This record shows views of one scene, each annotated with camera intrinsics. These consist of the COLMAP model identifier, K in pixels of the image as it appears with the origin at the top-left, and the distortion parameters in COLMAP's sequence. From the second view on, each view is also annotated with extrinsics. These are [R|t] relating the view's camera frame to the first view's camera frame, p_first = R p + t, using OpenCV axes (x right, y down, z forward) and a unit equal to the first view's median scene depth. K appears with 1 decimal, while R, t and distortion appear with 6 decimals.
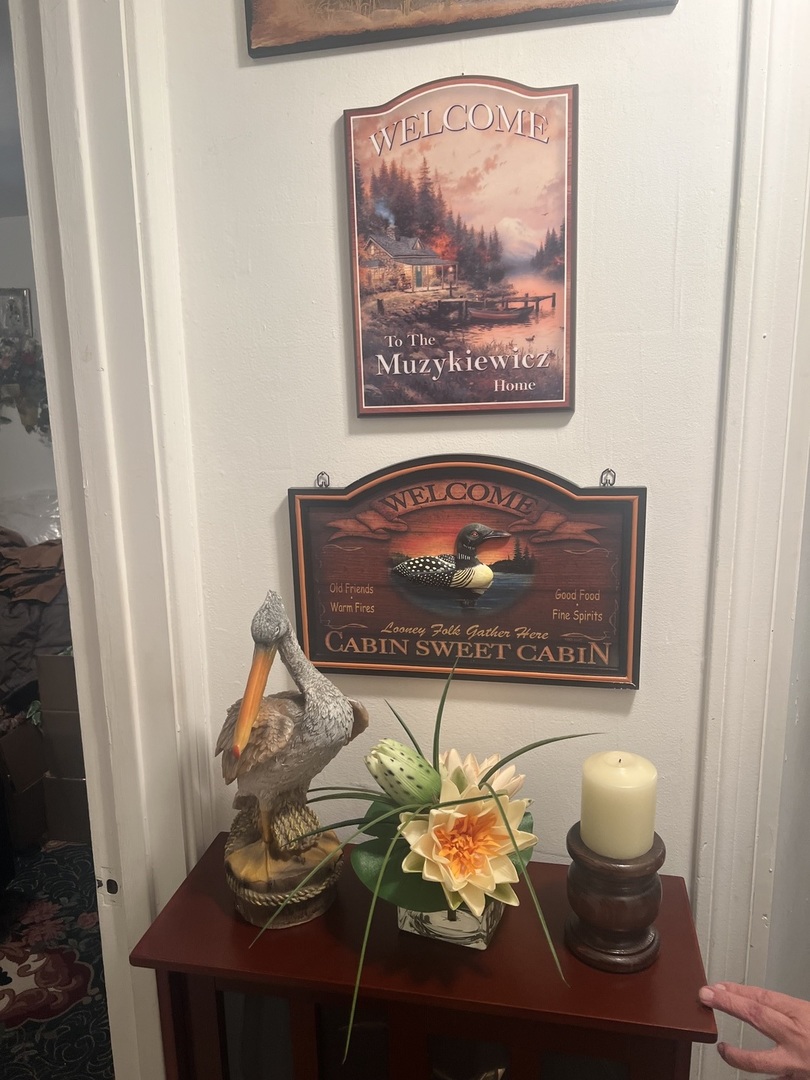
lens RADIAL K [[777.2, 0, 412.9], [0, 777.2, 538.2], [0, 0, 1]] dist [0.039746, -0.040486]
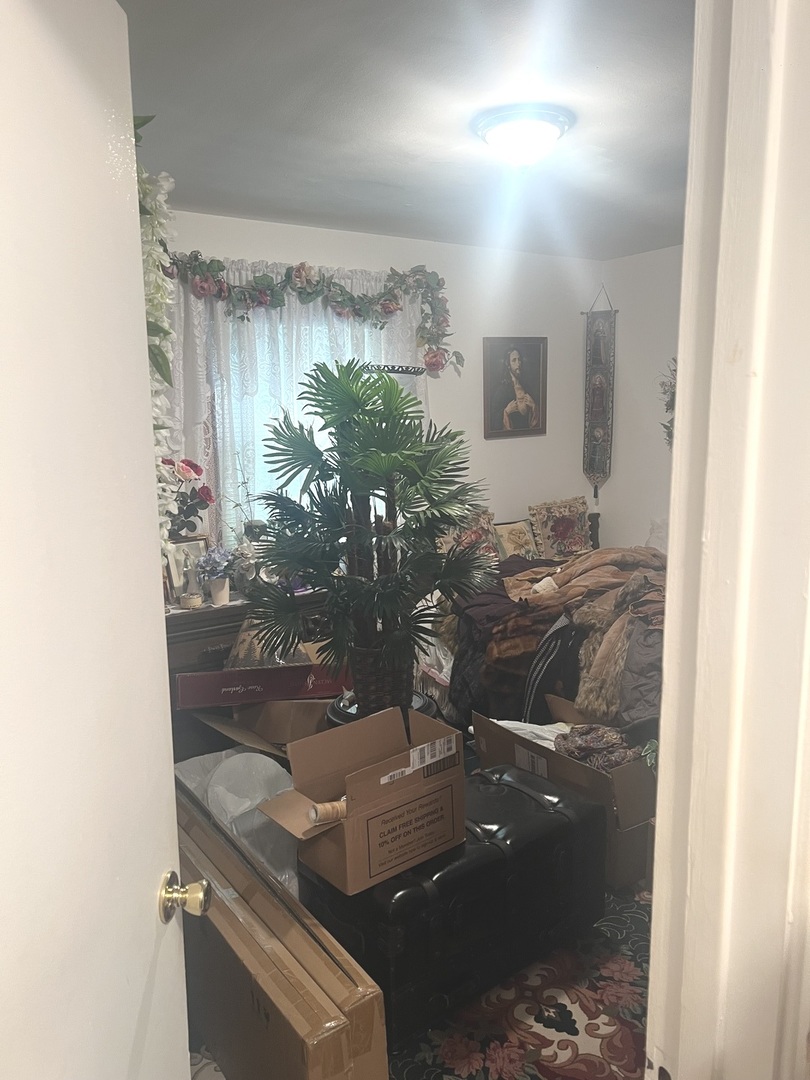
lens RADIAL K [[777.2, 0, 412.9], [0, 777.2, 538.2], [0, 0, 1]] dist [0.039746, -0.040486]
pose [[0.684682, 0.123025, -0.718384, -0.042409], [-0.145291, 0.988907, 0.030878, -0.023866], [0.714214, 0.083233, 0.694961, 0.148770]]
